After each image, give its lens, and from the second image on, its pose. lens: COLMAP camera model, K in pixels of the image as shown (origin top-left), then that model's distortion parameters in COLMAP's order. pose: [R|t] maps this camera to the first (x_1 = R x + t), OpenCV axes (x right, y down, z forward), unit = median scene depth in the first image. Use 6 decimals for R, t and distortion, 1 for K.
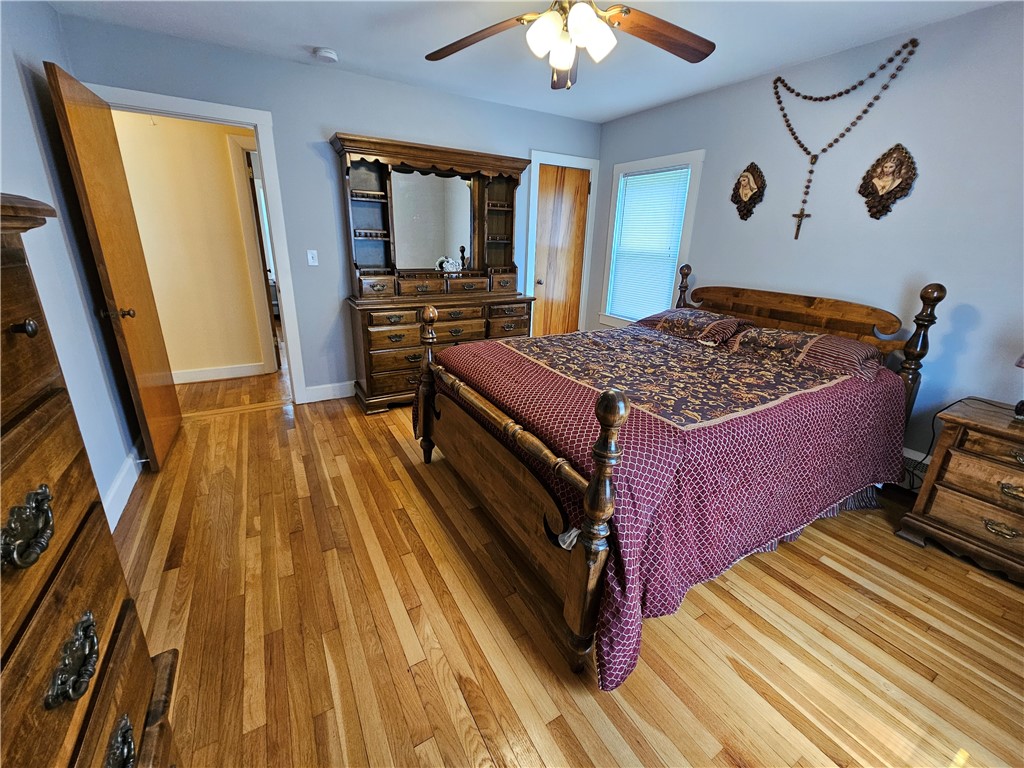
lens RADIAL K [[421.1, 0, 512.9], [0, 421.1, 379.1], [0, 0, 1]] dist [0.001004, 0.000111]
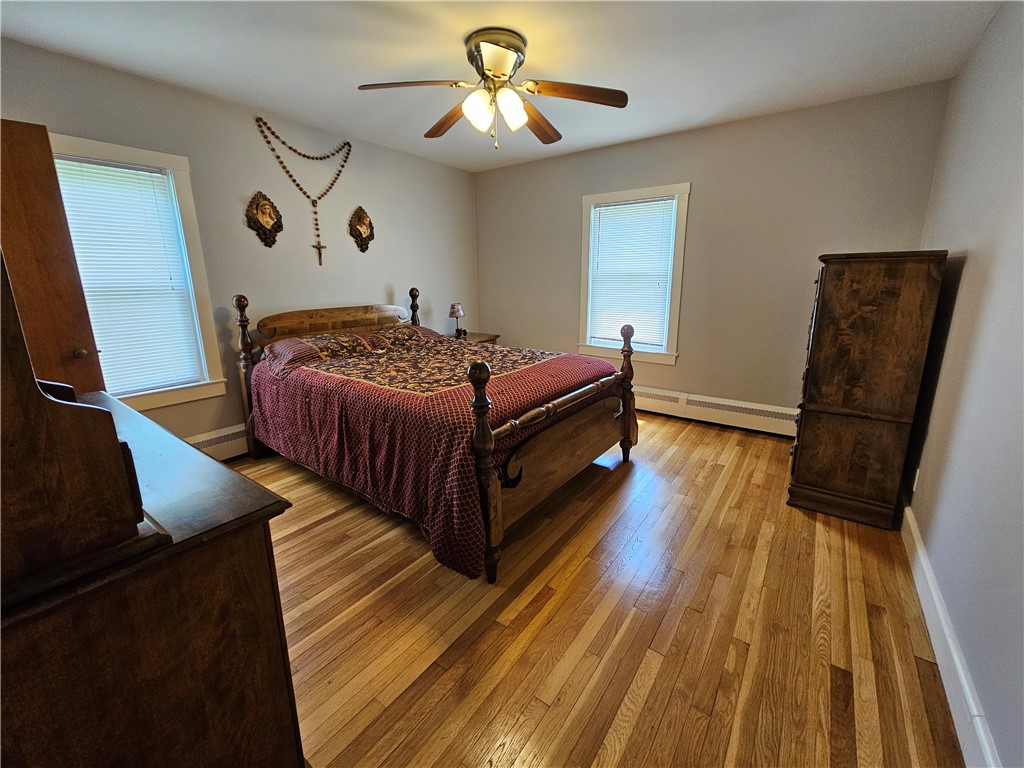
lens RADIAL K [[421.1, 0, 511.7], [0, 421.1, 379.4], [0, 0, 1]] dist [0.001004, 0.000111]
pose [[-0.398509, -0.247511, 0.883136, -0.749411], [0.286155, 0.881279, 0.376116, -0.352561], [-0.871382, 0.402599, -0.280371, 1.025959]]
